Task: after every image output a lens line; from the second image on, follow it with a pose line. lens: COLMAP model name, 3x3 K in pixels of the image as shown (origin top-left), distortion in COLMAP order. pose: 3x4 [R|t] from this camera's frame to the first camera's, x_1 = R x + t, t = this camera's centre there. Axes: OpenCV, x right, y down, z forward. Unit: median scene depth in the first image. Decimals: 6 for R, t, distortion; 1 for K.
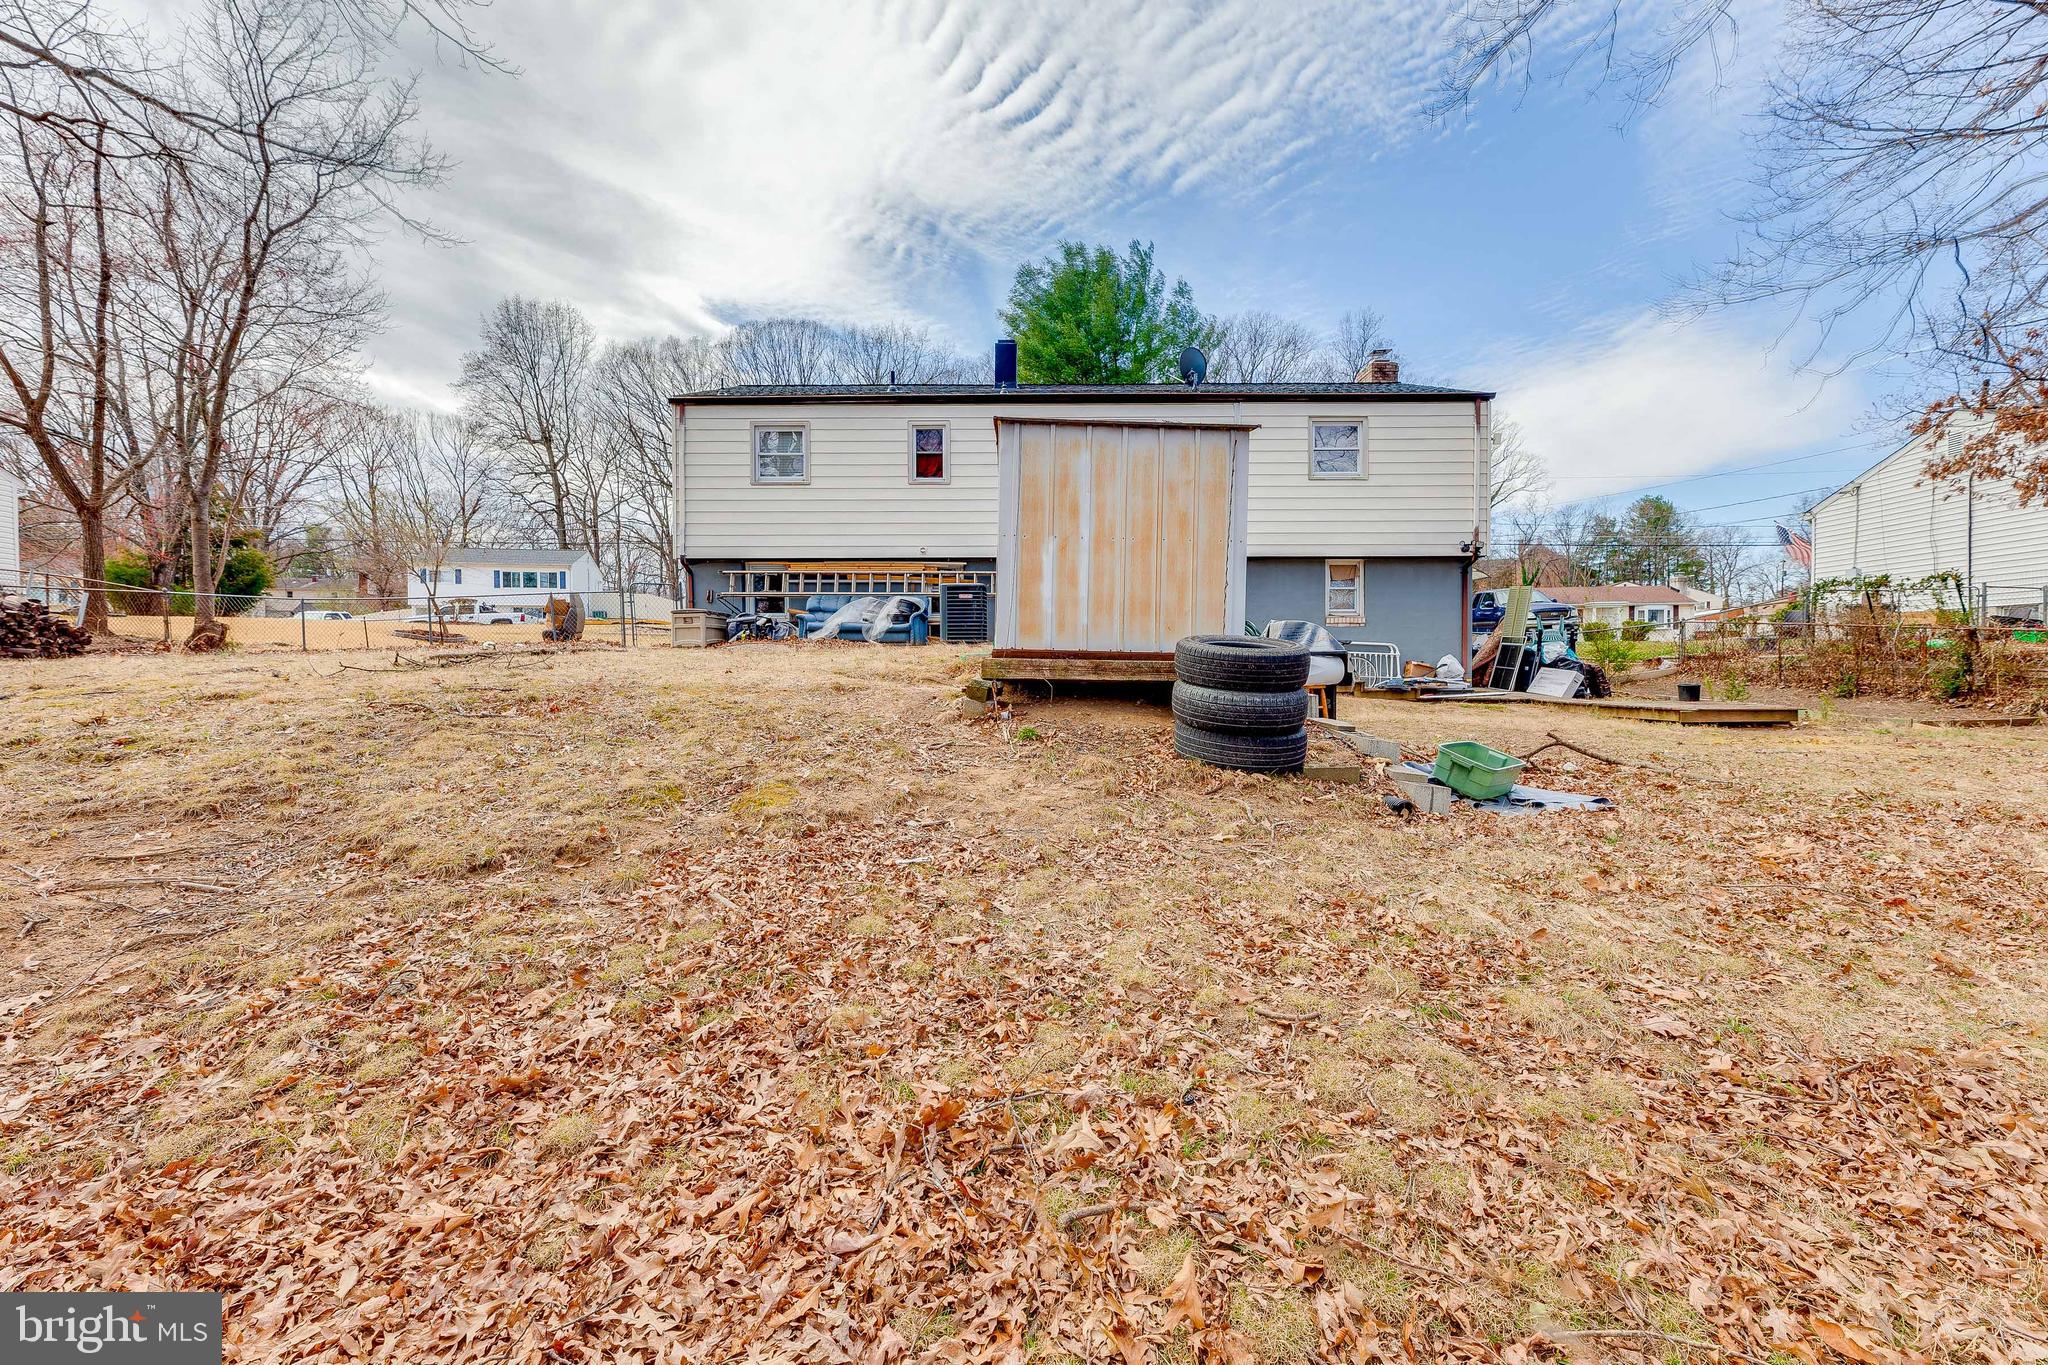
lens RADIAL K [[830.4, 0, 1023.2], [0, 830.4, 677.9], [0, 0, 1]] dist [0.004102, -0.000005]
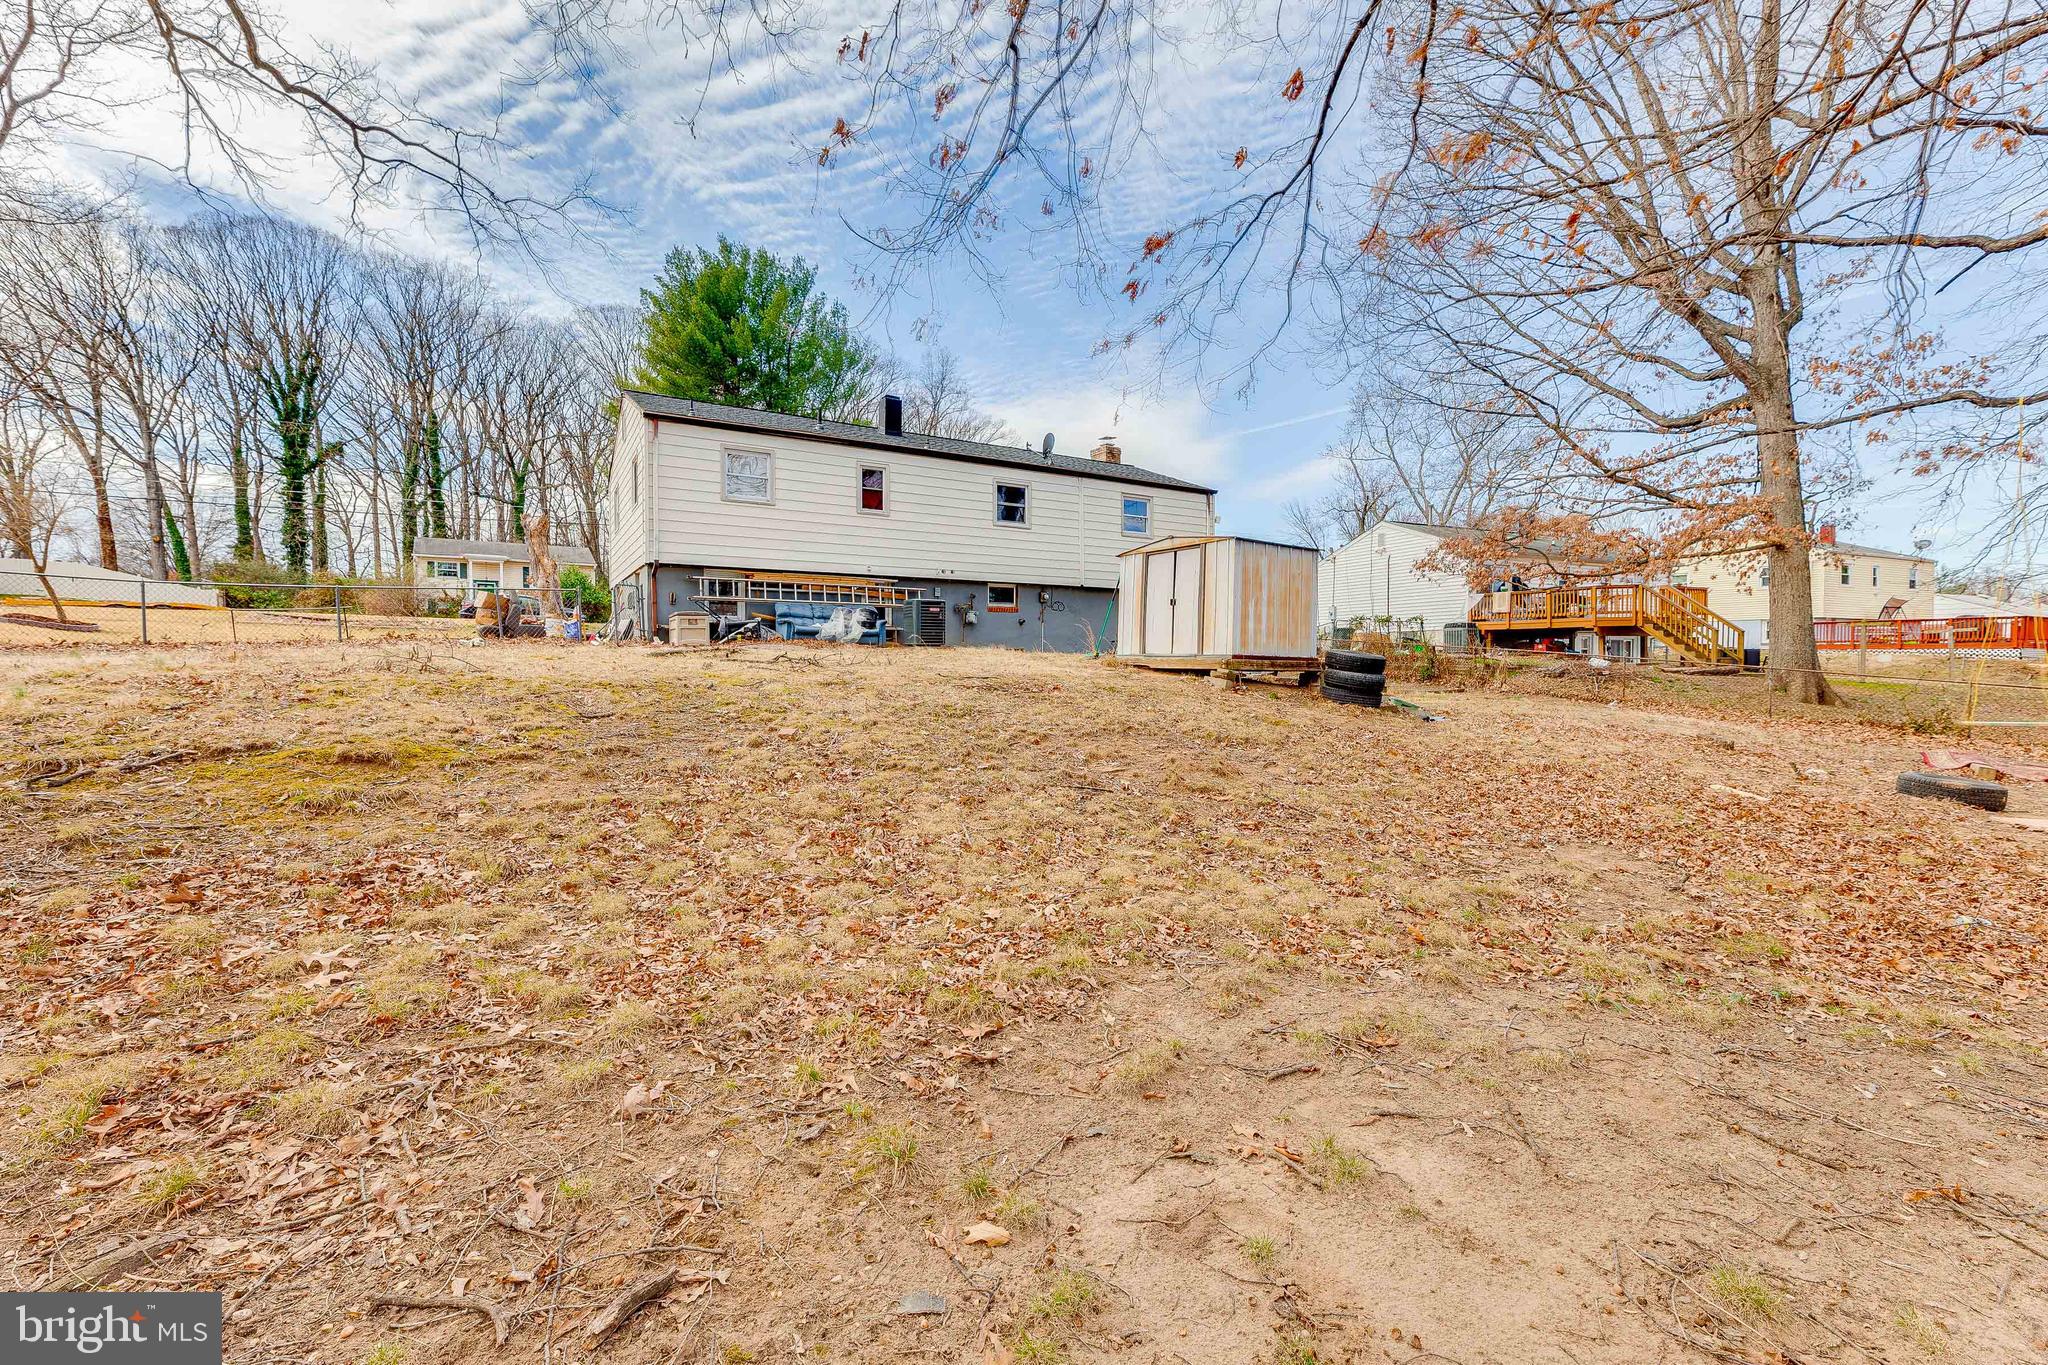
lens RADIAL K [[830.4, 0, 1042.6], [0, 830.4, 681.4], [0, 0, 1]] dist [0.004102, -0.000005]
pose [[0.857467, -0.008456, 0.514469, -0.527766], [0.006256, 0.999962, 0.006010, 0.006049], [-0.514500, -0.001934, 0.857488, -0.175950]]
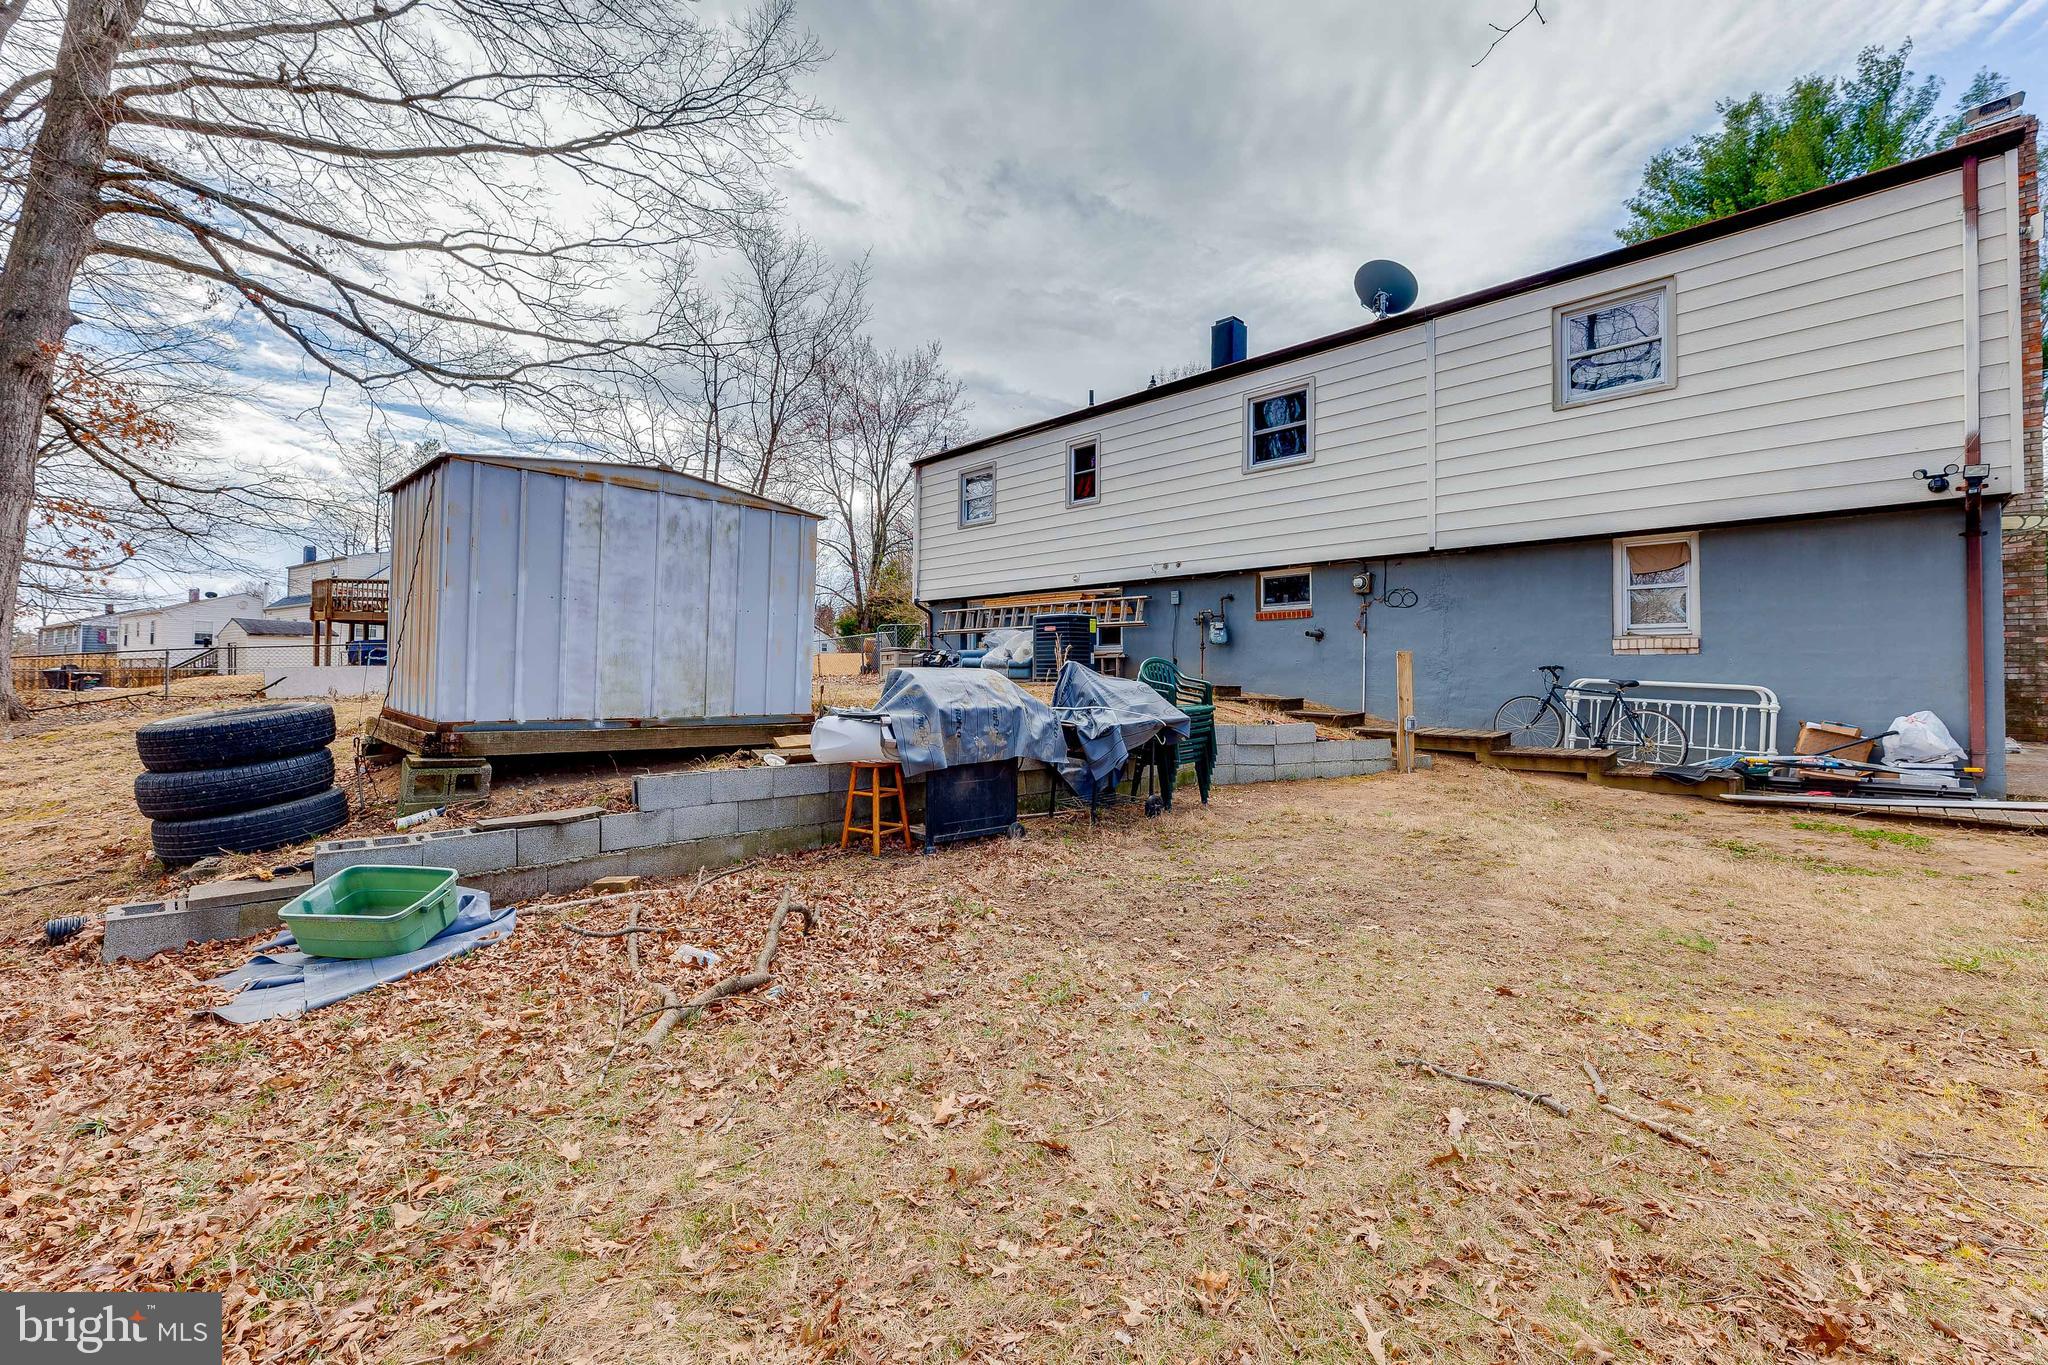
lens RADIAL K [[830.4, 0, 1021.7], [0, 830.4, 664.8], [0, 0, 1]] dist [0.004102, -0.000005]
pose [[0.709231, -0.004078, -0.704965, 0.487015], [-0.020566, 0.999438, -0.026471, -0.031489], [0.704677, 0.033272, 0.708748, 0.304730]]
